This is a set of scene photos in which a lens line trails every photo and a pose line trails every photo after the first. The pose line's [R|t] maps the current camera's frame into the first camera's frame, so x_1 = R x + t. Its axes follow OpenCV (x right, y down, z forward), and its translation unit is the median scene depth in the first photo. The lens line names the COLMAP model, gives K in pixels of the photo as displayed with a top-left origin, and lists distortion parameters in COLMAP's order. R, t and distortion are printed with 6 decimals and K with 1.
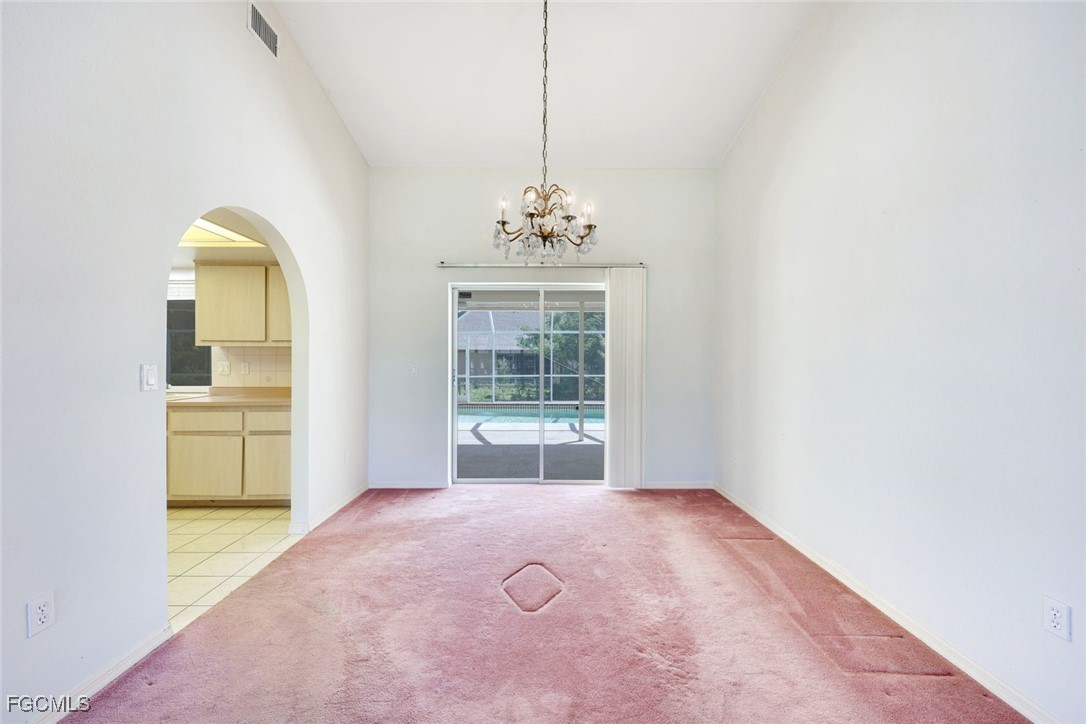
lens RADIAL K [[448.7, 0, 538.7], [0, 448.7, 361.8], [0, 0, 1]] dist [0.001656, 0.000213]
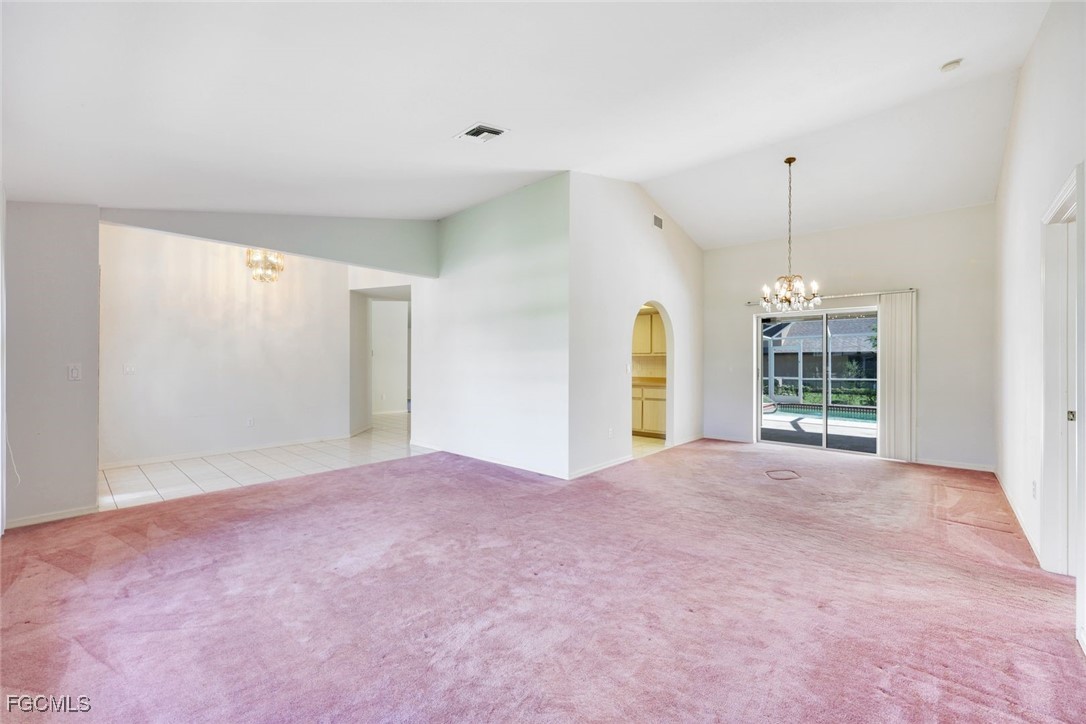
lens RADIAL K [[448.7, 0, 538.7], [0, 448.7, 361.8], [0, 0, 1]] dist [0.001656, 0.000213]
pose [[0.747748, 0.000559, -0.663982, 0.292796], [-0.002966, 0.999992, -0.002499, -0.002566], [0.663976, 0.003838, 0.747744, -0.712621]]
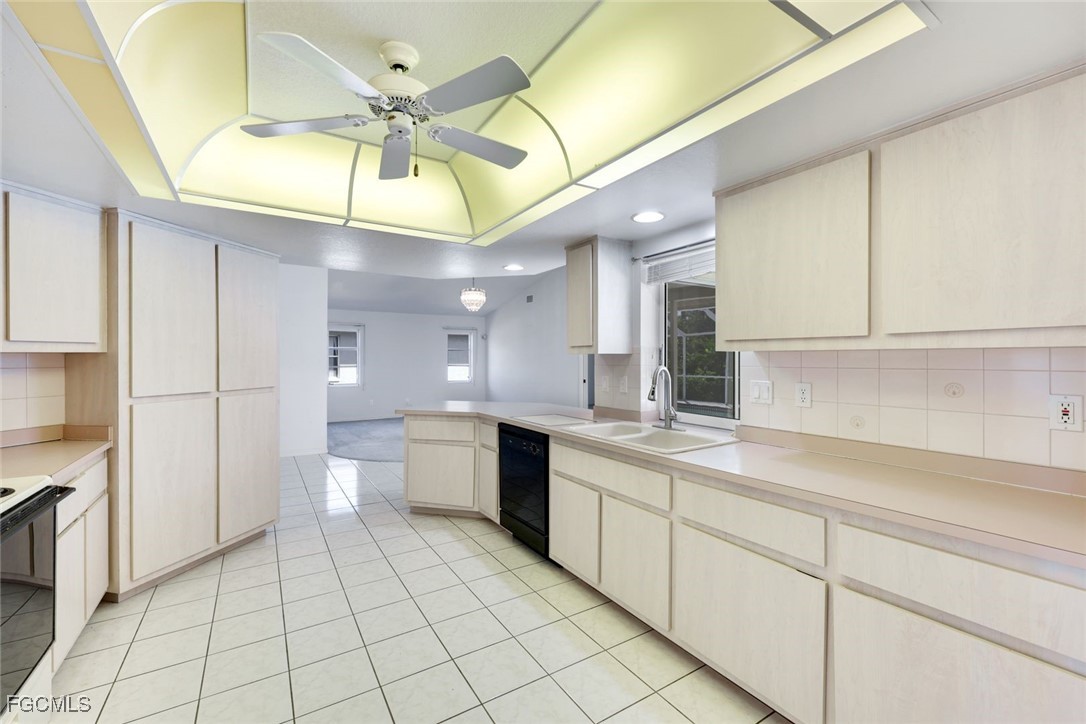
lens RADIAL K [[448.7, 0, 538.7], [0, 448.7, 361.8], [0, 0, 1]] dist [0.001656, 0.000213]
pose [[0.530848, 0.001508, -0.847466, -0.394167], [-0.007828, 0.999964, -0.003123, -0.018055], [0.847431, 0.008292, 0.530841, 0.497853]]
